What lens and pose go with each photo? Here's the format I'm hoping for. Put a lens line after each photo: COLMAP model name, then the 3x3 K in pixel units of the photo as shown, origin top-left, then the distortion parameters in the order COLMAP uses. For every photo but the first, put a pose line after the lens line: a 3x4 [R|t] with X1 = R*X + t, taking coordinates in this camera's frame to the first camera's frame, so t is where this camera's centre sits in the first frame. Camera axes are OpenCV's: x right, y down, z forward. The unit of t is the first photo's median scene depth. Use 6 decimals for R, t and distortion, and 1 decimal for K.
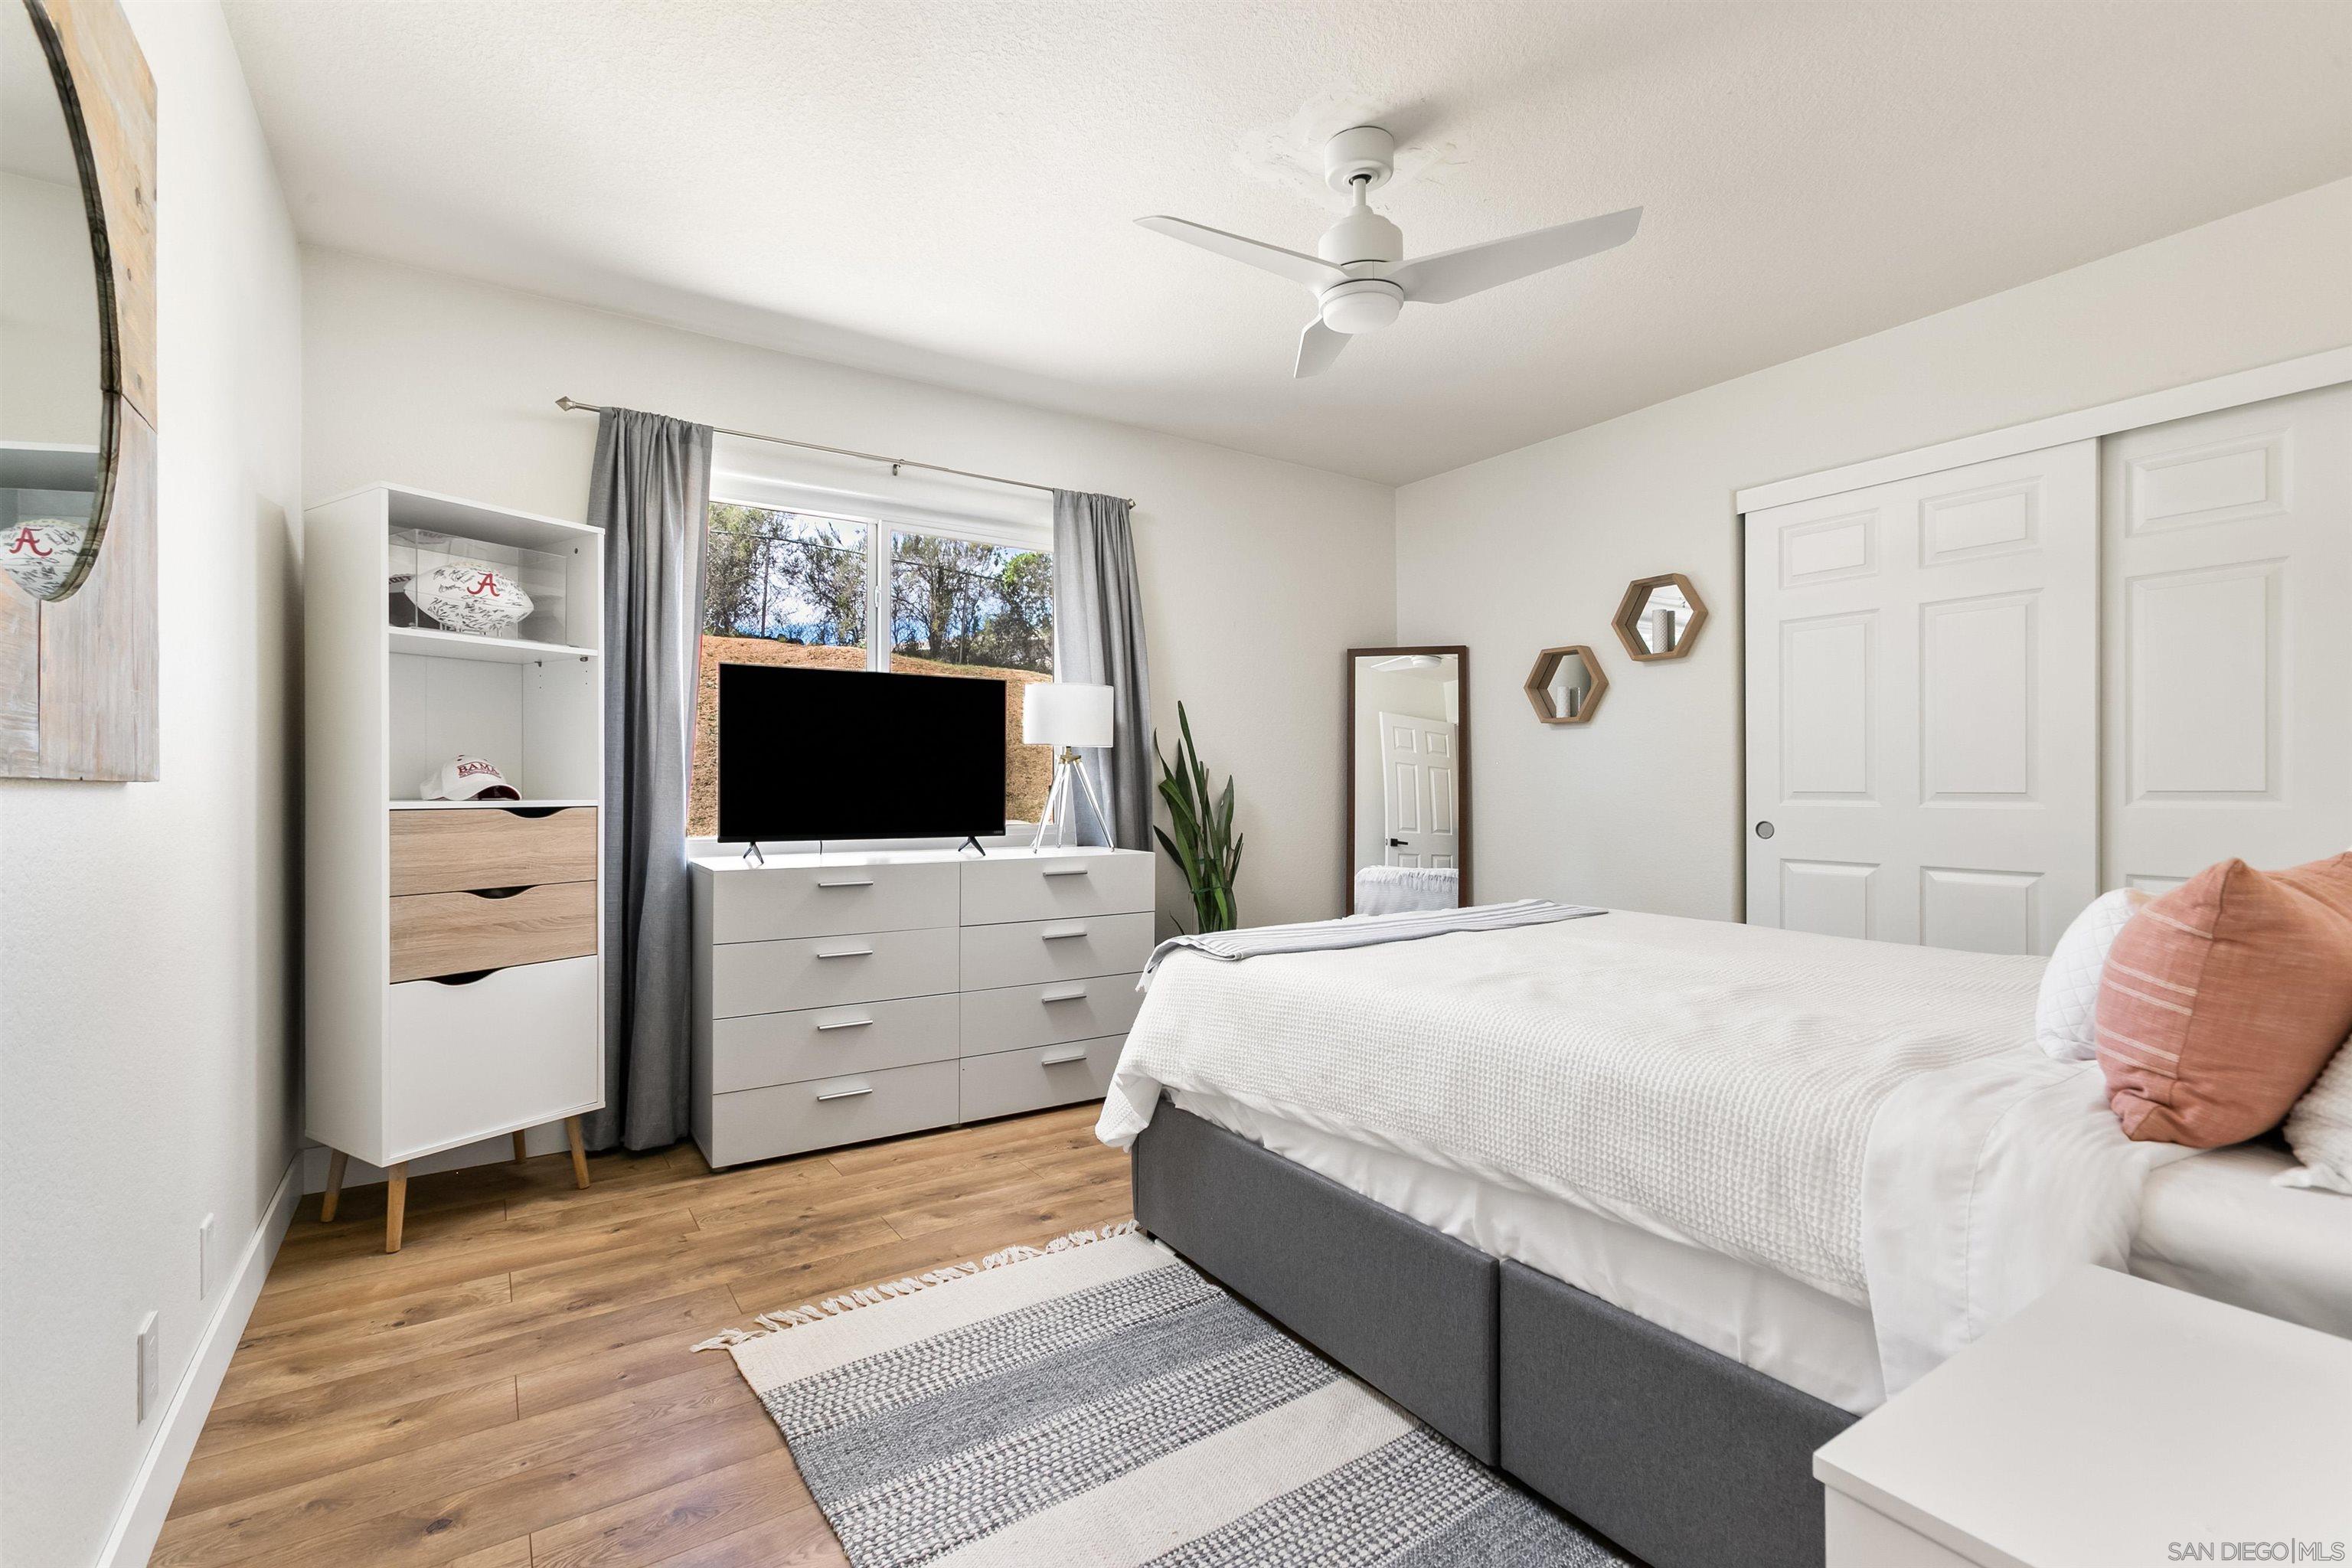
lens RADIAL K [[1051.7, 0, 1176.0], [0, 1051.7, 785.7], [0, 0, 1]] dist [-0.000640, -0.000133]
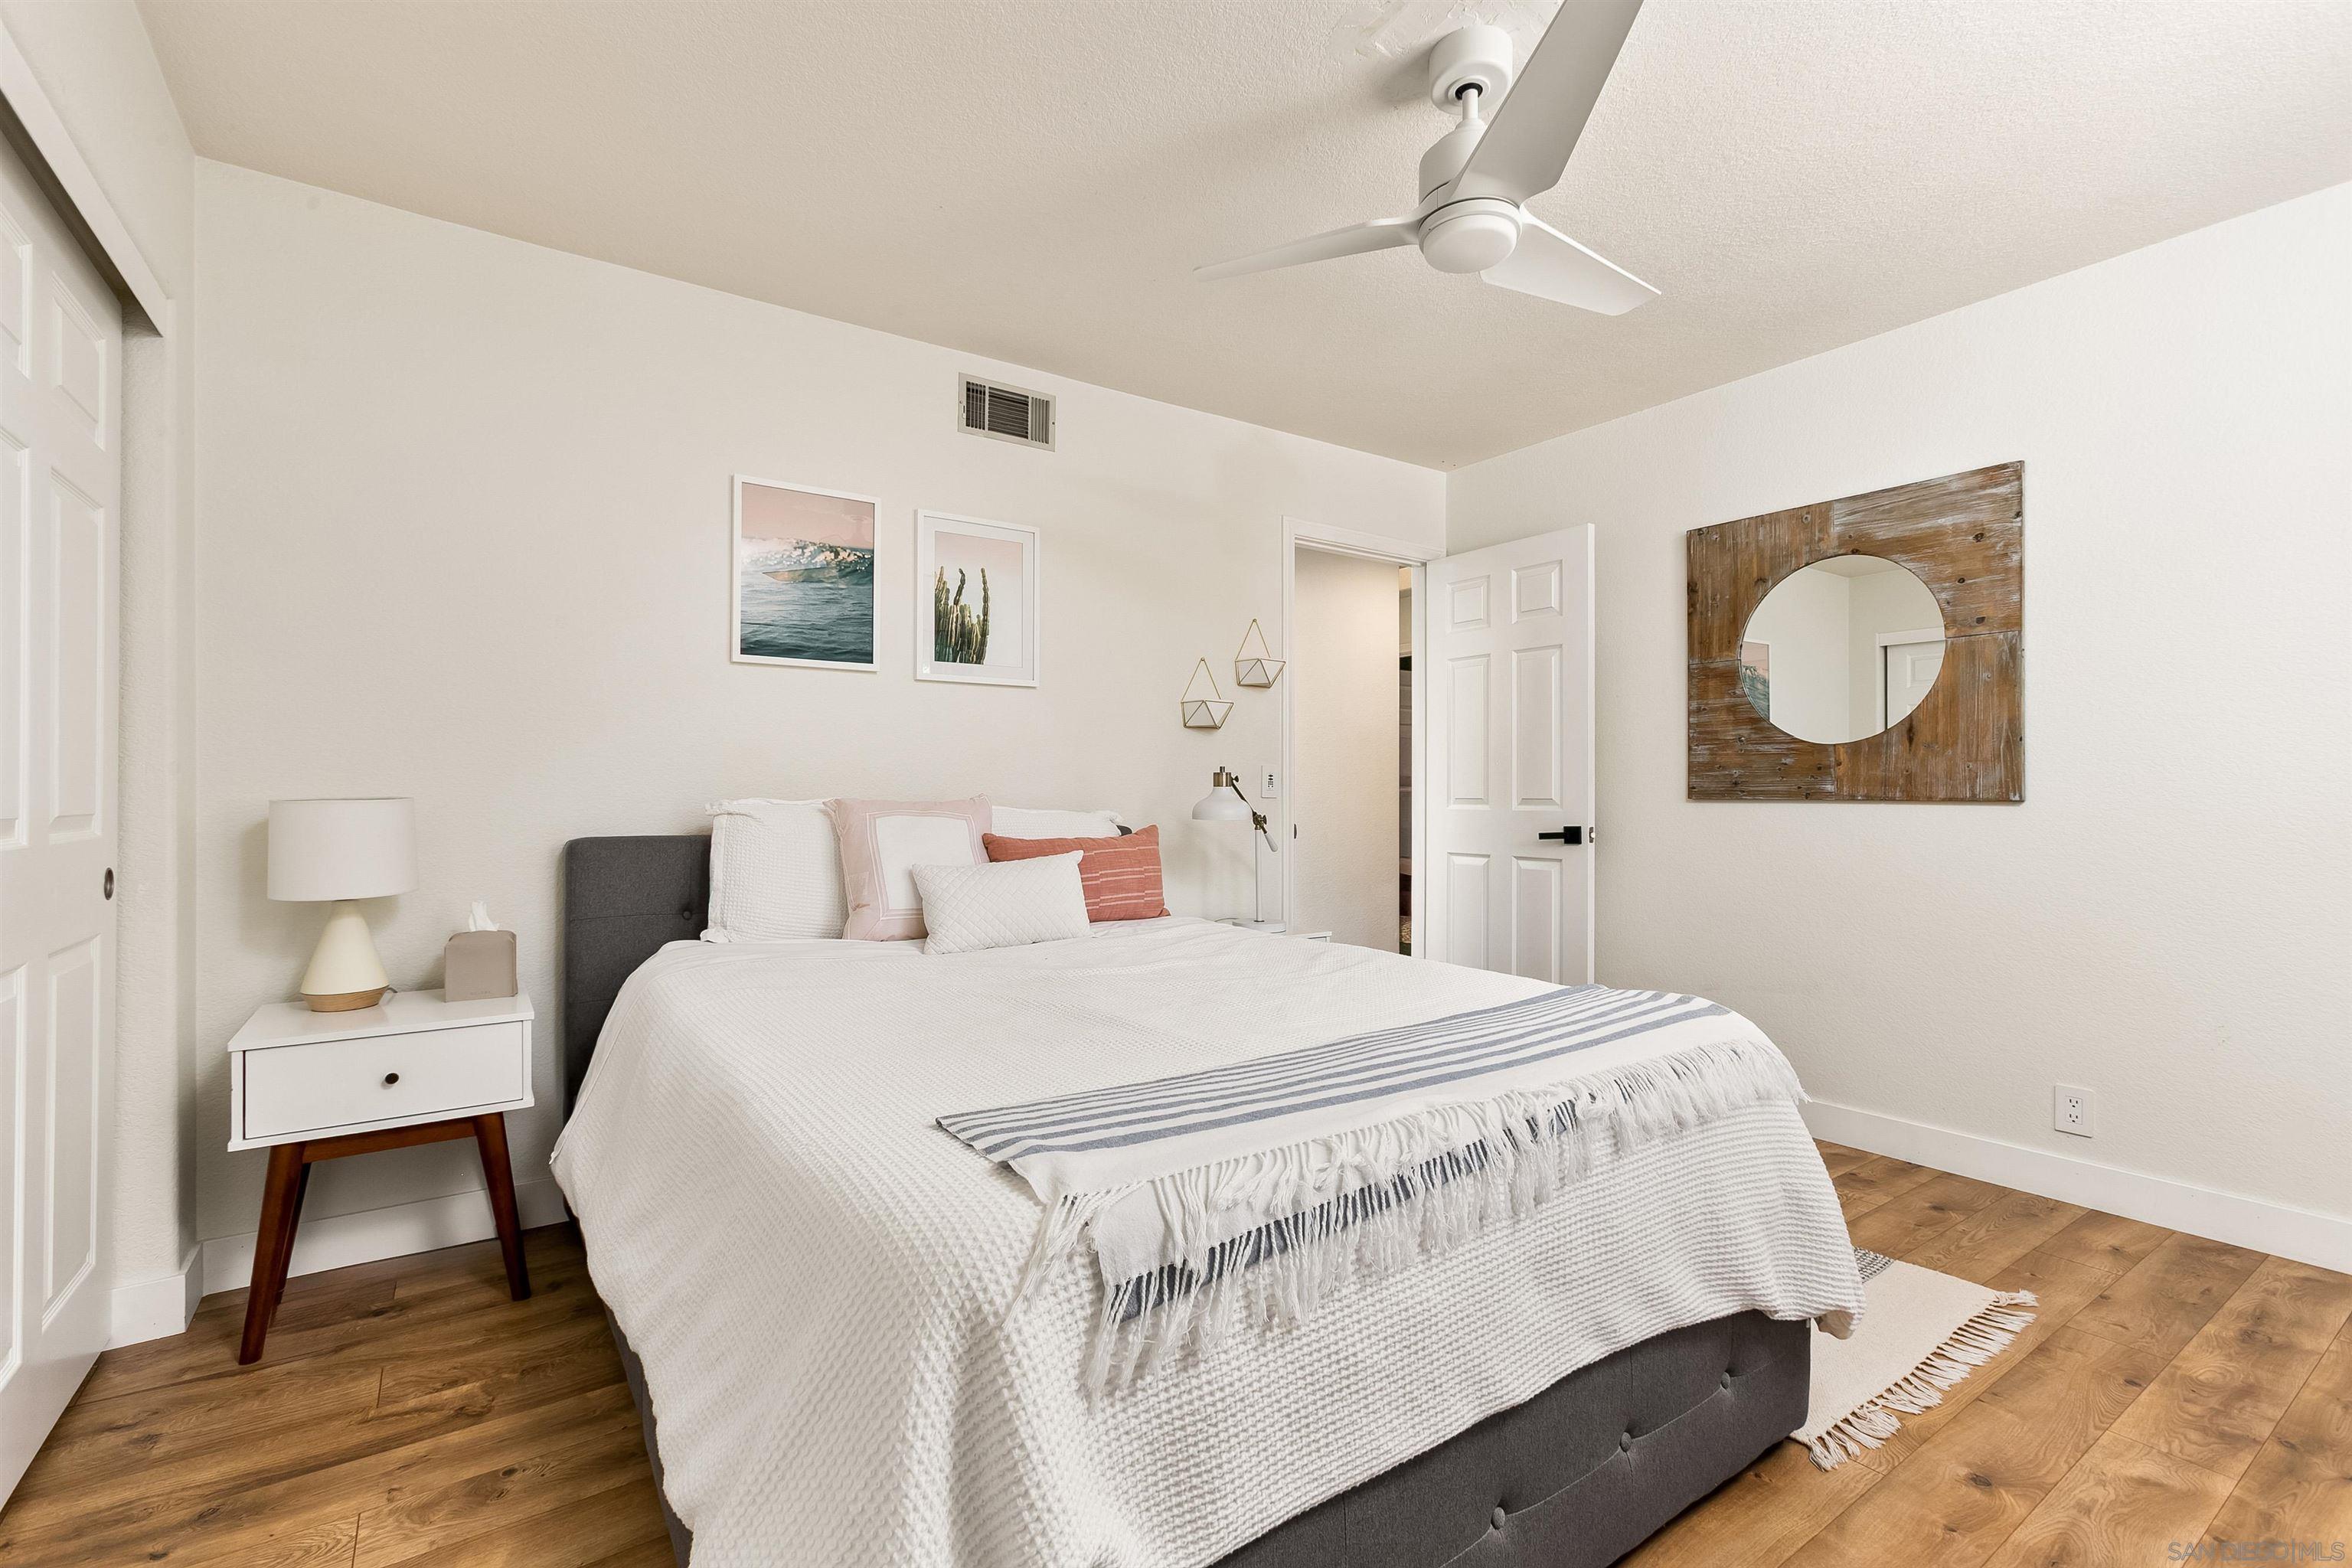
lens RADIAL K [[1051.7, 0, 1176.8], [0, 1051.7, 787.3], [0, 0, 1]] dist [-0.000640, -0.000133]
pose [[-0.999932, -0.000421, -0.011620, 0.439355], [-0.000341, 0.999976, -0.006924, -0.008918], [0.011623, -0.006919, -0.999909, 1.929088]]
